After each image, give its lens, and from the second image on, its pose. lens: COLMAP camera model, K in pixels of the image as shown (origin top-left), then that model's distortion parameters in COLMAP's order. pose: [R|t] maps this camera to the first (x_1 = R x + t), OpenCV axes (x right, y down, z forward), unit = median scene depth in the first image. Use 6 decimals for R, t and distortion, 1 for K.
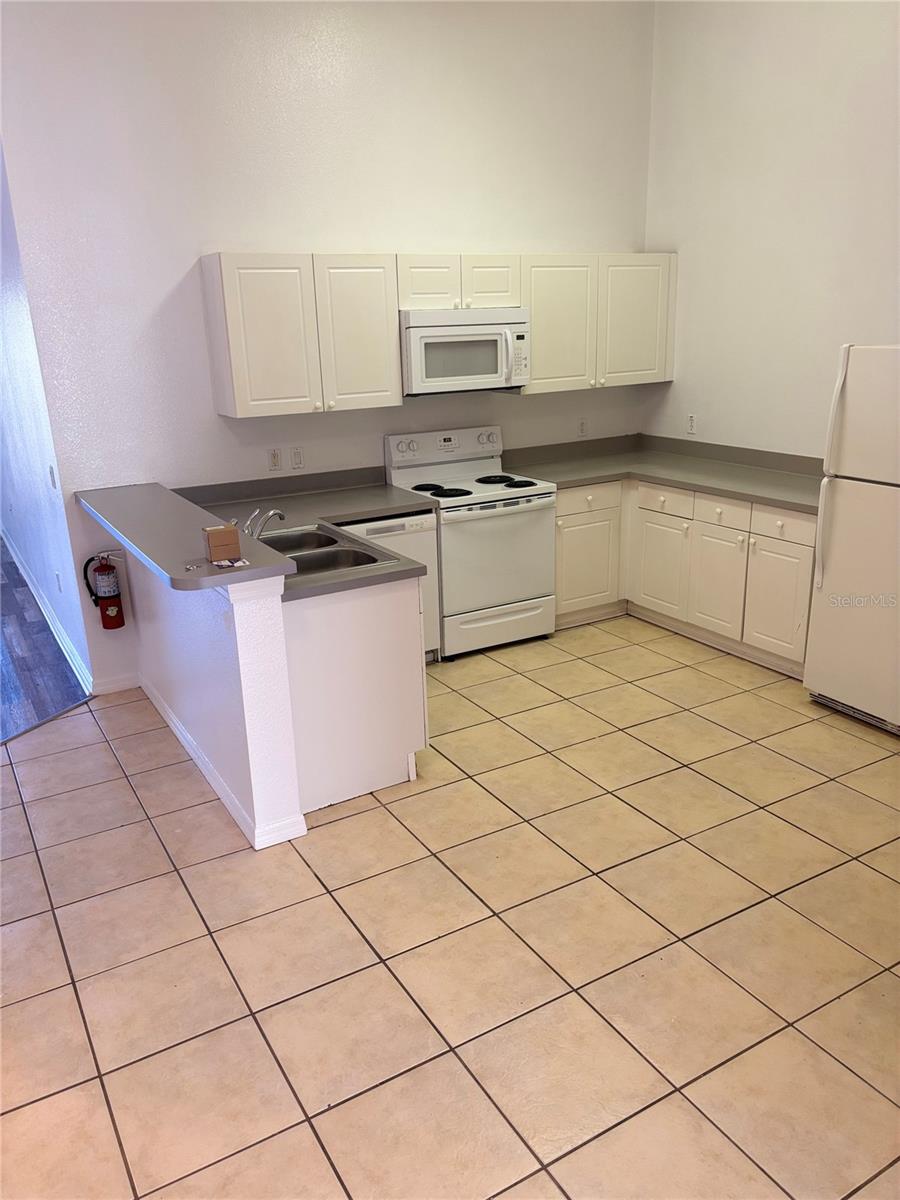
lens RADIAL K [[911.3, 0, 445.3], [0, 911.3, 603.5], [0, 0, 1]] dist [-0.006969, -0.005538]
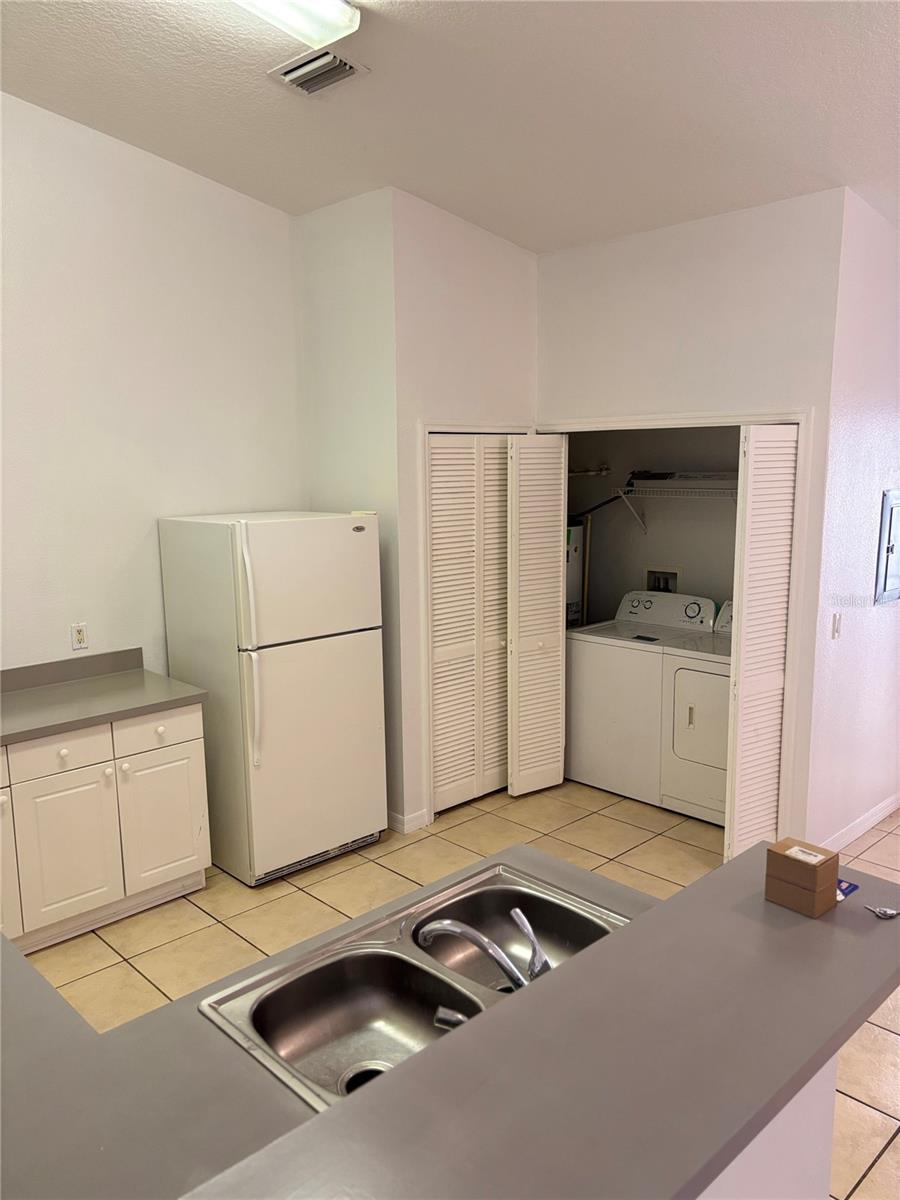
lens RADIAL K [[911.3, 0, 445.3], [0, 911.3, 603.5], [0, 0, 1]] dist [-0.006969, -0.005538]
pose [[-0.236096, -0.127404, 0.963341, -0.493911], [0.313958, 0.928197, 0.199701, -0.282415], [-0.919613, 0.349597, -0.179145, 0.868842]]
